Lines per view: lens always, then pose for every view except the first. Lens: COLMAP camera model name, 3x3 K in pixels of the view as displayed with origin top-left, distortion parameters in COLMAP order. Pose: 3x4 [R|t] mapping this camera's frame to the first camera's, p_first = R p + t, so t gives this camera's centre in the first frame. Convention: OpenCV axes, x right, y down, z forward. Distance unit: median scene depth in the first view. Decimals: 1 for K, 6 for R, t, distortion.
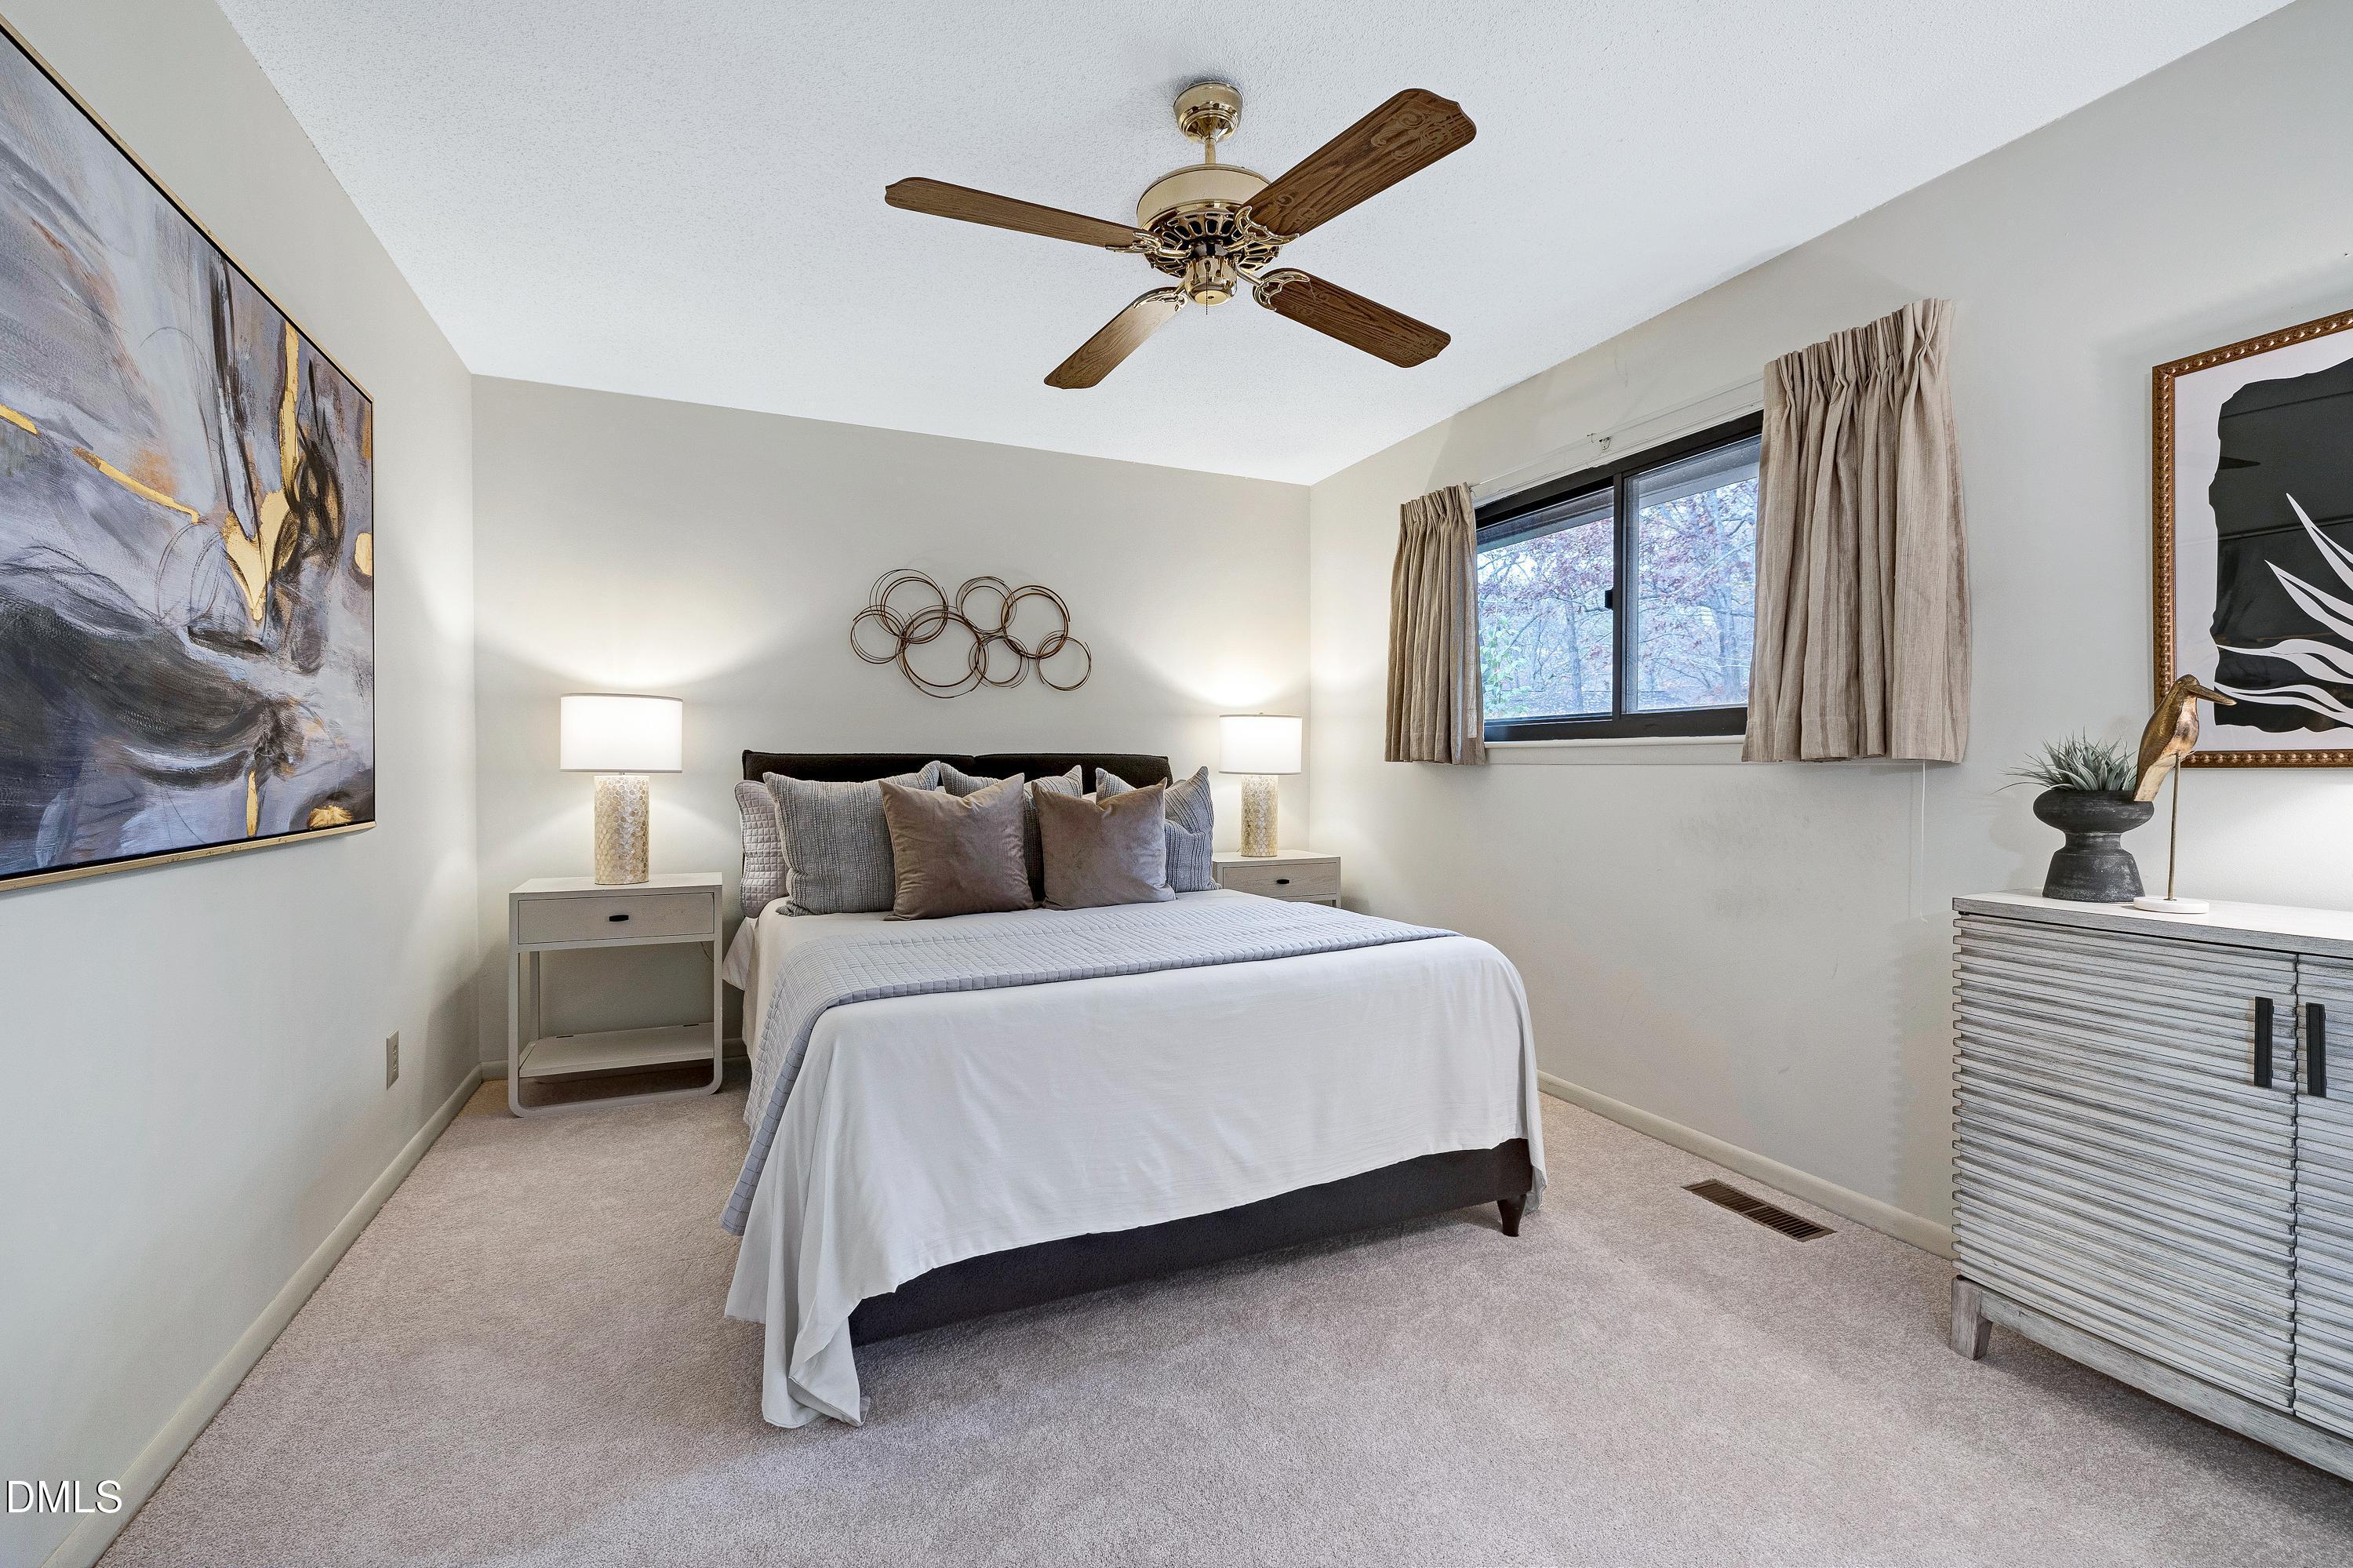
lens RADIAL K [[999.3, 0, 1175.5], [0, 999.3, 779.0], [0, 0, 1]] dist [0.001671, -0.000160]
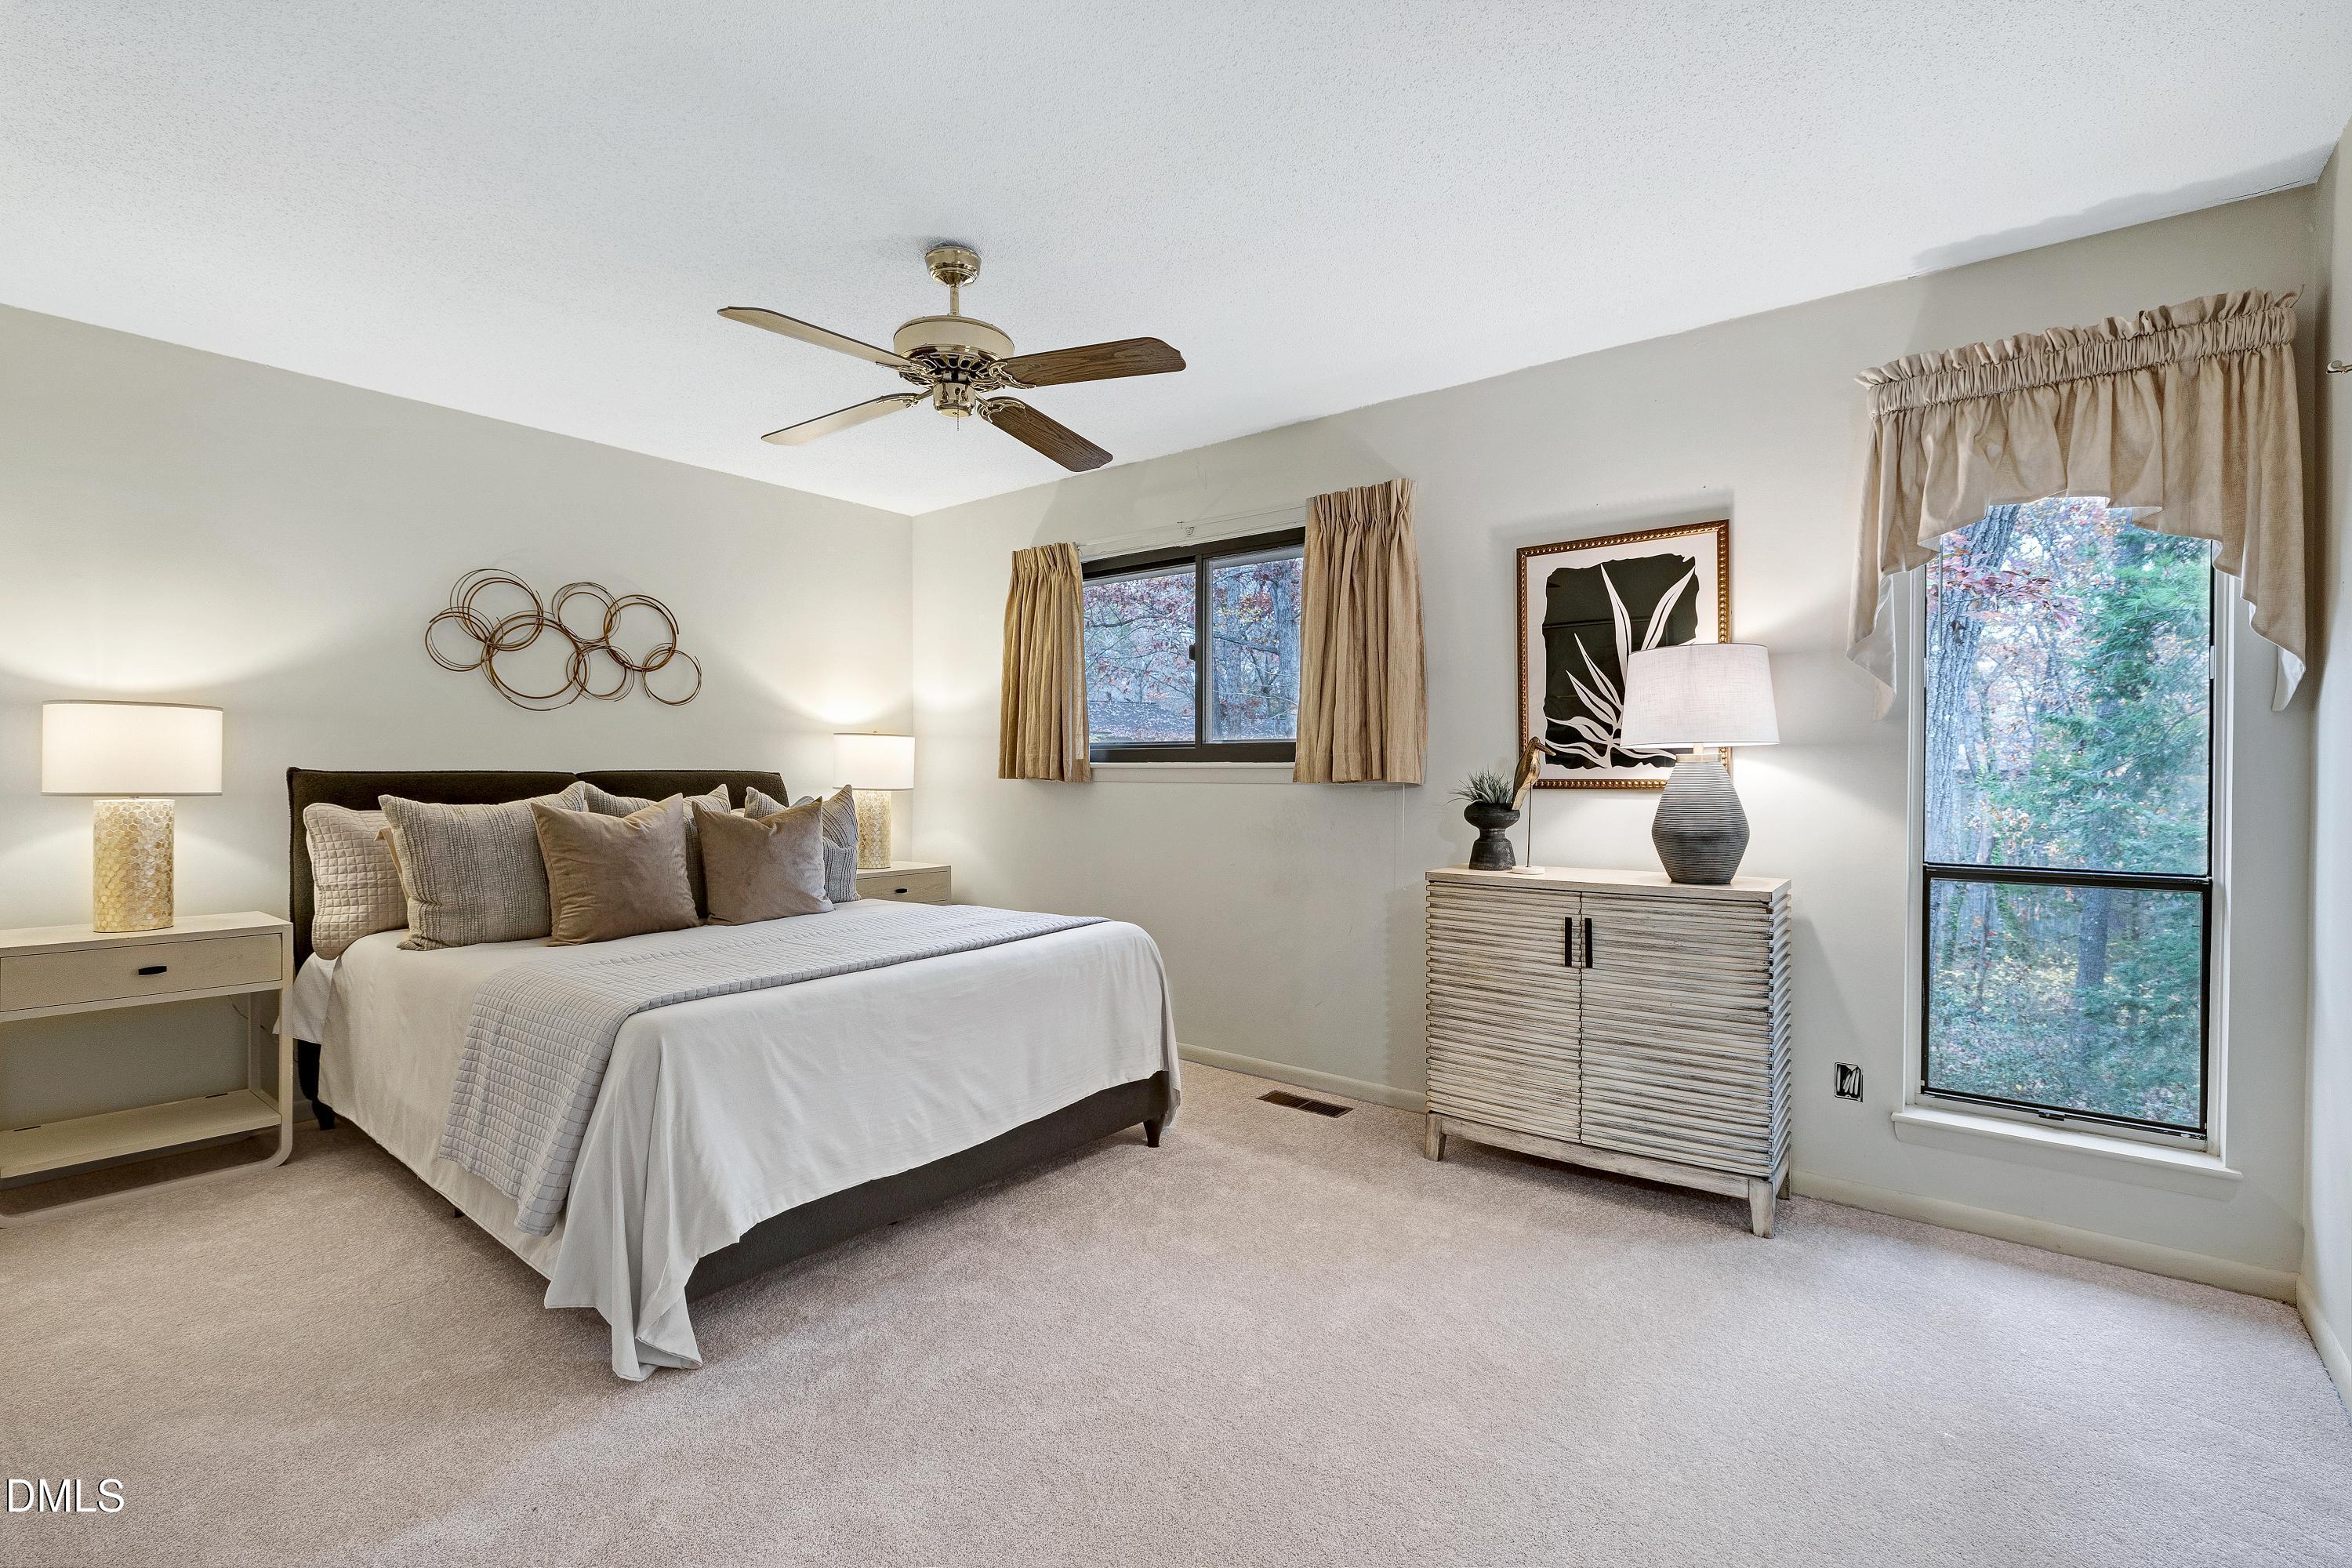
lens RADIAL K [[1066.4, 0, 1168.5], [0, 1066.4, 779.2], [0, 0, 1]] dist [-0.002243, -0.000377]
pose [[0.888654, -0.002346, 0.458573, -0.305009], [0.004635, 0.999982, -0.003867, -0.019830], [-0.458556, 0.005562, 0.888648, -0.266560]]
